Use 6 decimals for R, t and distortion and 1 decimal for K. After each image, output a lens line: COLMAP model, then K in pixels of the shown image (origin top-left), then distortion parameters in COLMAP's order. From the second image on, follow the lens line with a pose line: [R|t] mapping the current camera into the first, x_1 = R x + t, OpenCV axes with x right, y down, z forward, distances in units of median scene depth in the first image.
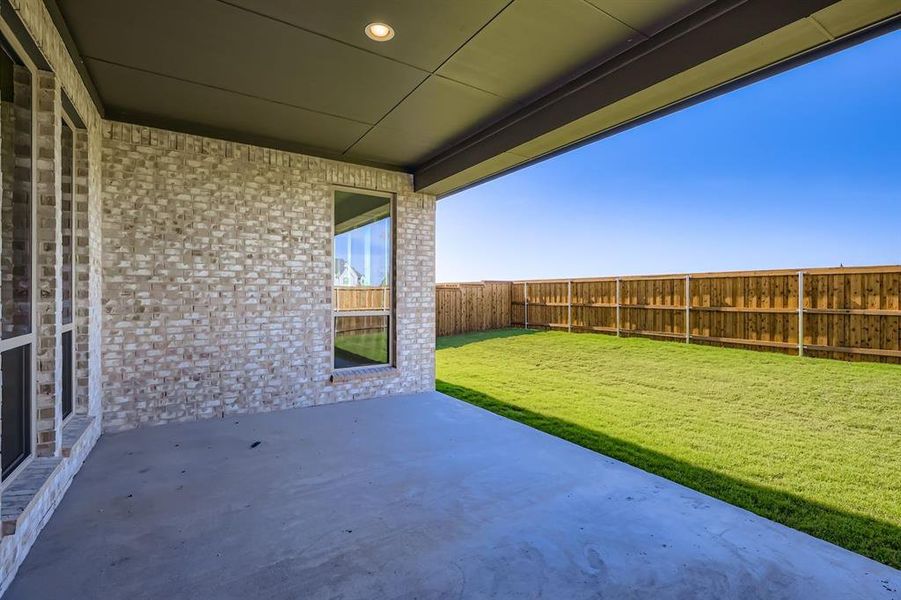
lens RADIAL K [[411.5, 0, 450.7], [0, 411.5, 297.7], [0, 0, 1]] dist [0.000321, -0.000742]
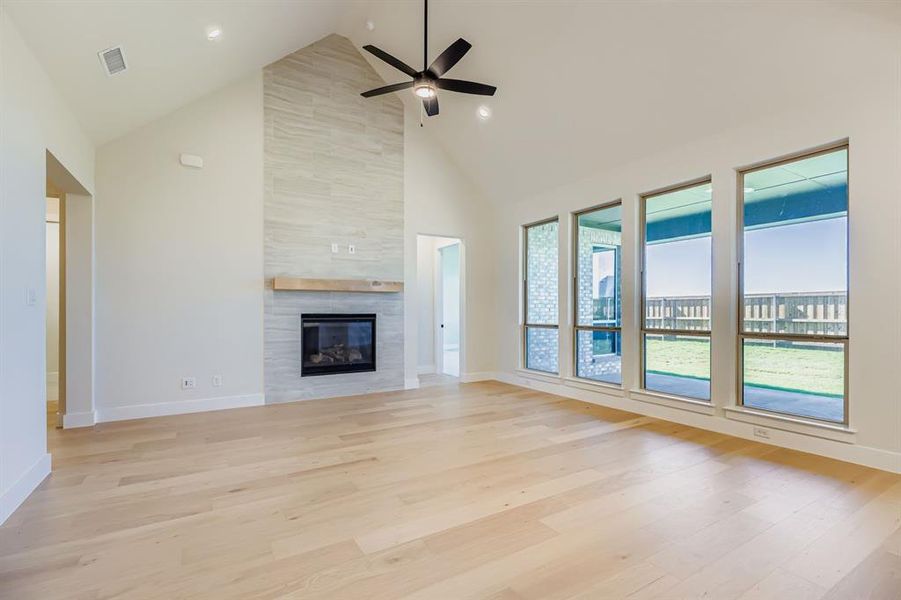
lens RADIAL K [[411.5, 0, 454.8], [0, 411.5, 309.1], [0, 0, 1]] dist [0.000321, -0.000742]
pose [[0.999488, -0.000890, -0.031982, -0.489839], [0.000649, 0.999971, -0.007543, 0.001091], [0.031988, 0.007518, 0.999460, -0.412179]]
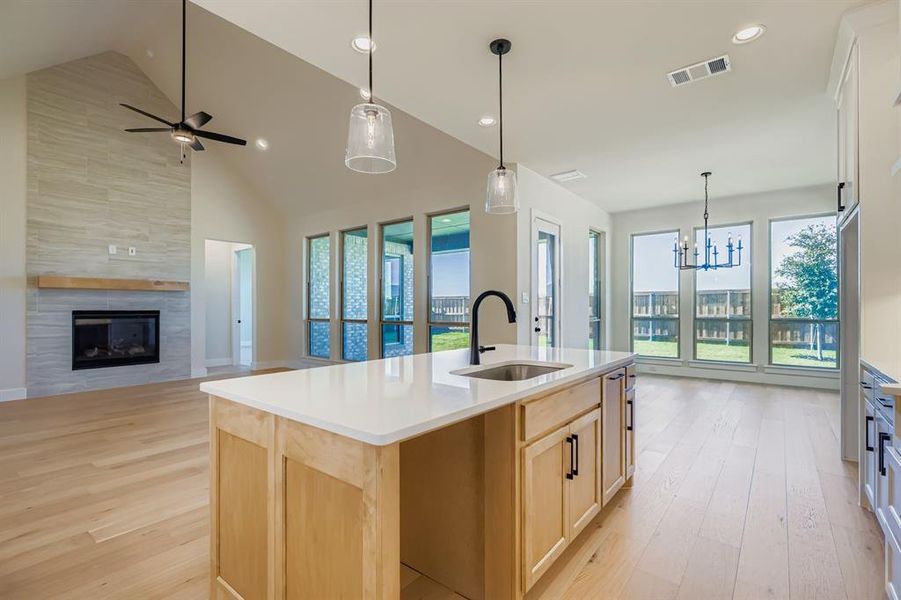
lens RADIAL K [[411.5, 0, 453.2], [0, 411.5, 304.6], [0, 0, 1]] dist [0.000321, -0.000742]
pose [[0.950206, 0.000932, 0.311620, -0.354109], [0.002688, 0.999934, -0.011188, 0.002853], [-0.311610, 0.011469, 0.950141, -0.634575]]
